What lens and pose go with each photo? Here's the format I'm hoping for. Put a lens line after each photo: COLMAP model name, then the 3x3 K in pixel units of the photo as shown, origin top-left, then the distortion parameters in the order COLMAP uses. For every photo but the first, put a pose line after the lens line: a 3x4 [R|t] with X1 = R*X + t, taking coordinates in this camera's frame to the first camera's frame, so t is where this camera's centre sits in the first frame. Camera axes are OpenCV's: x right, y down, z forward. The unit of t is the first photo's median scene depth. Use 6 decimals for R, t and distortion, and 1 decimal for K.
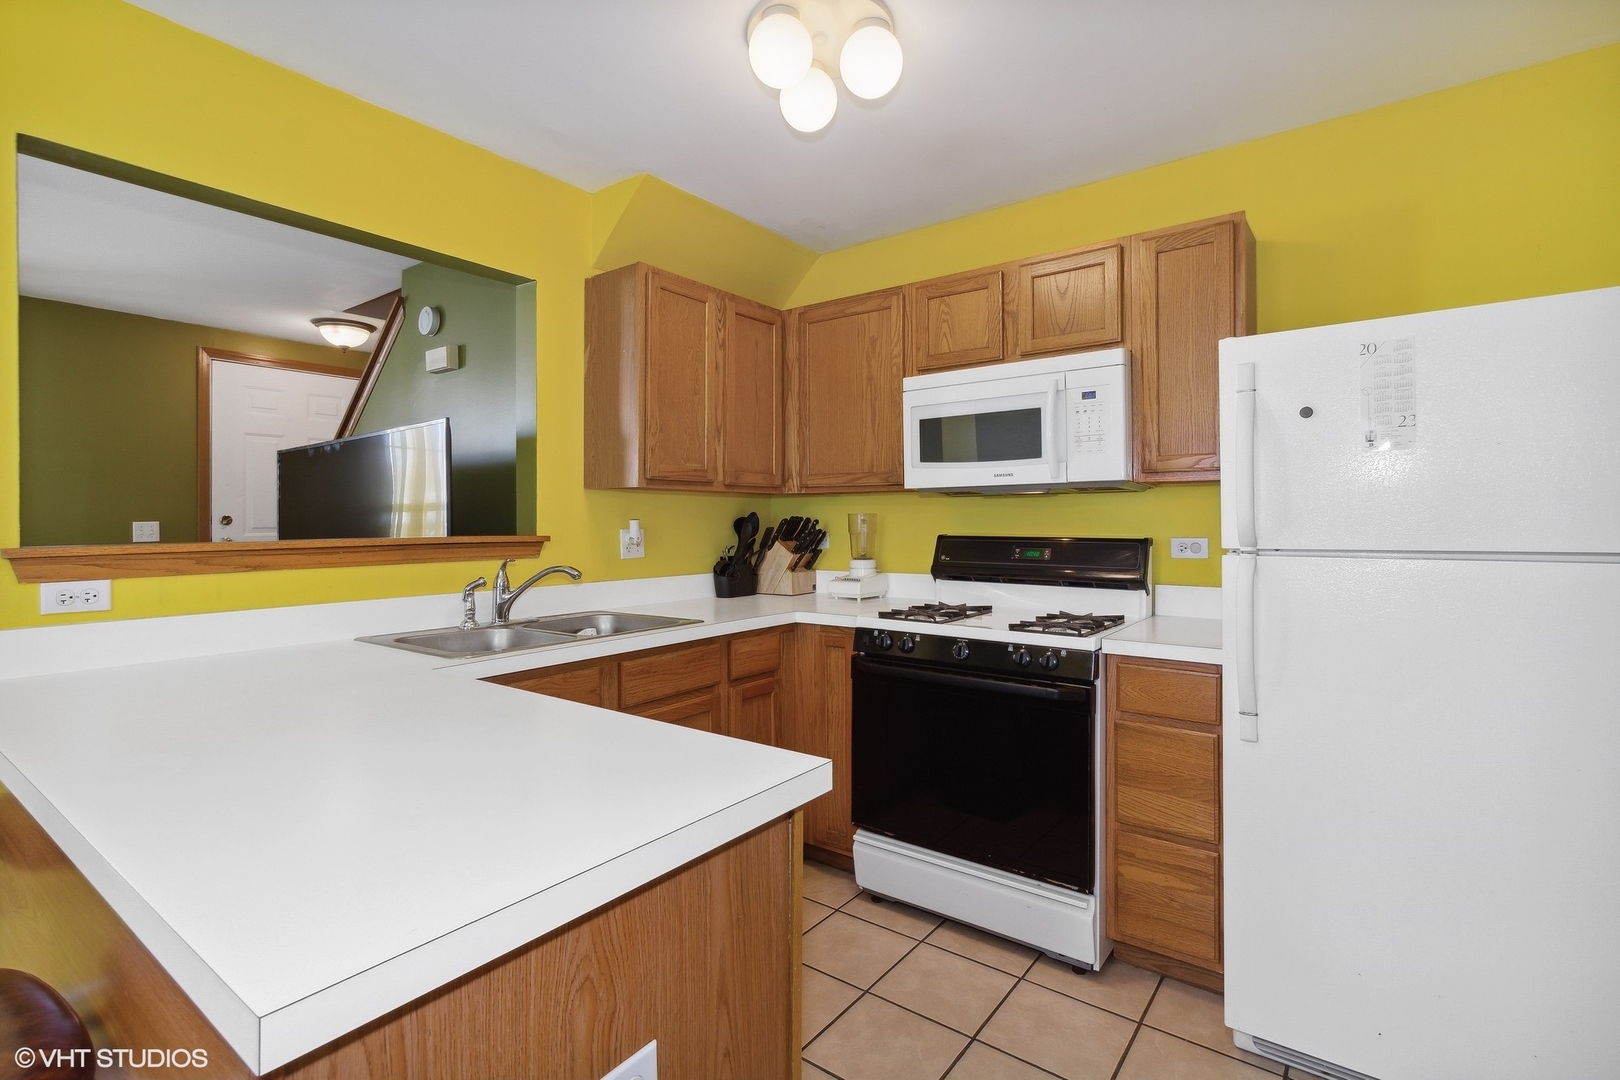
lens RADIAL K [[760.6, 0, 818.2], [0, 760.6, 519.6], [0, 0, 1]] dist [0.012340, 0.005676]
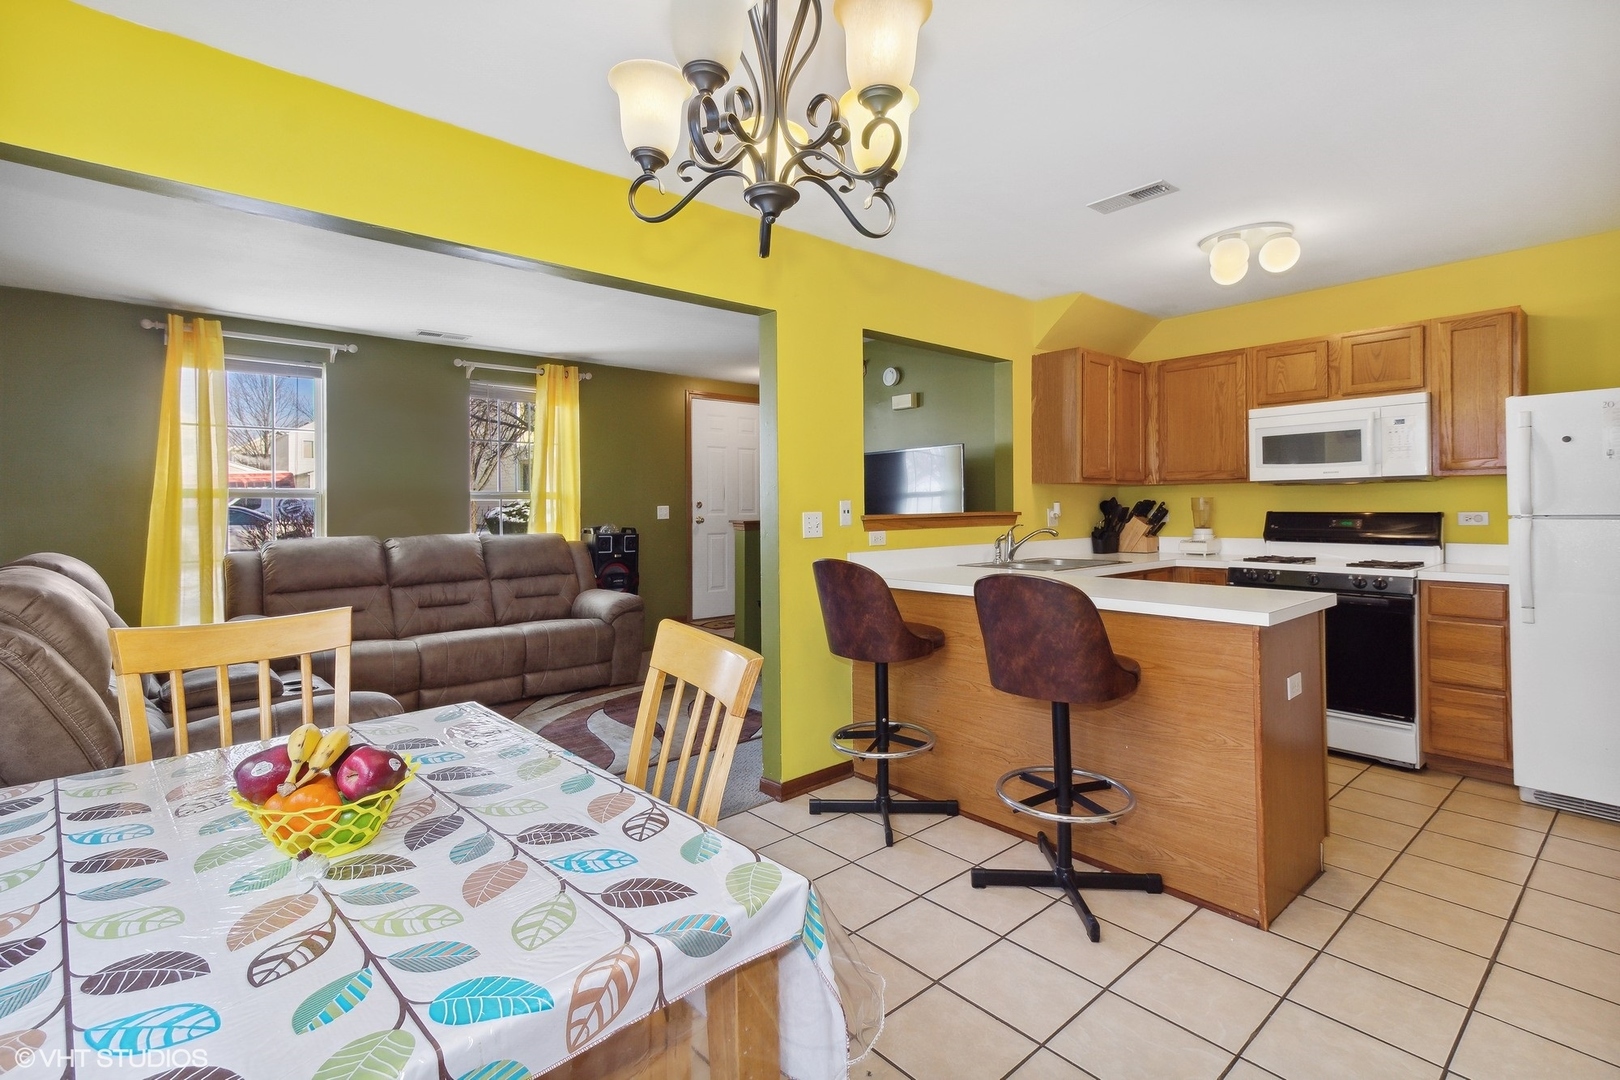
lens RADIAL K [[760.6, 0, 793.7], [0, 760.6, 504.5], [0, 0, 1]] dist [0.012340, 0.005676]
pose [[0.977330, -0.005503, -0.211652, -0.526415], [0.005437, 0.999985, -0.000897, 0.003829], [0.211654, -0.000274, 0.977345, -0.808991]]
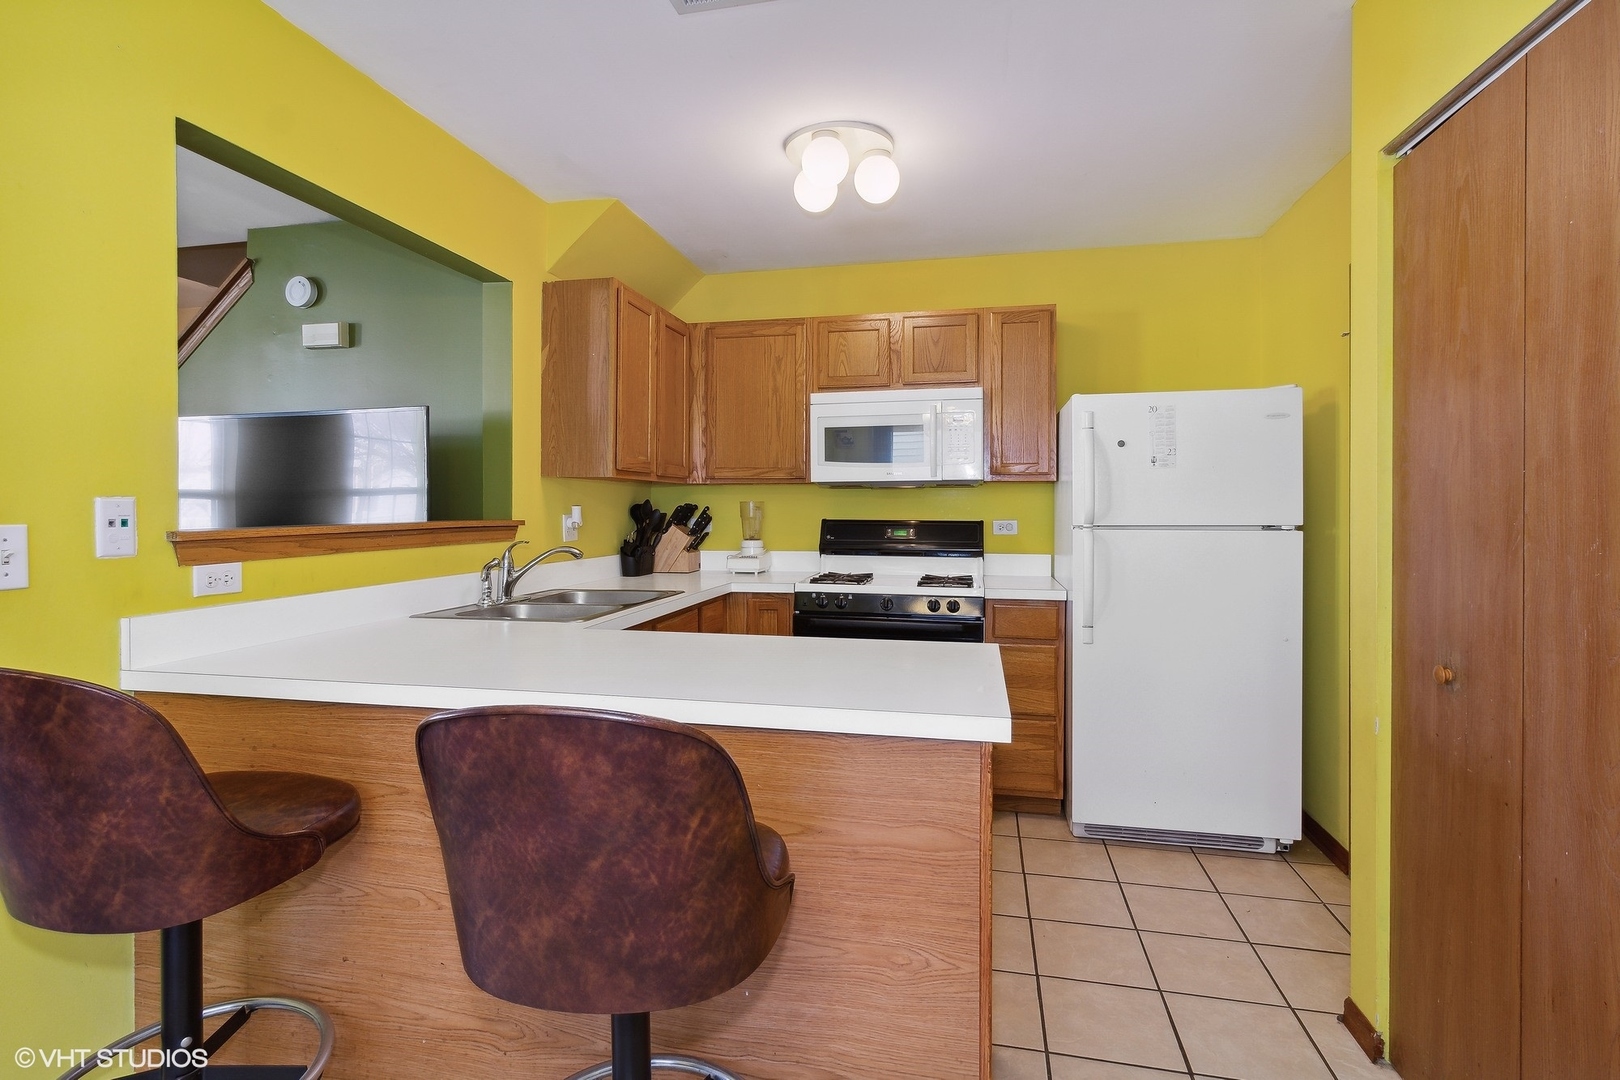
lens RADIAL K [[786.2, 0, 801.6], [0, 786.2, 512.4], [0, 0, 1]] dist [0.009573, -0.001311]
pose [[0.909392, 0.001032, 0.415939, -0.495780], [-0.003879, 0.999974, 0.006000, 0.002079], [-0.415923, -0.007070, 0.909373, -0.191369]]
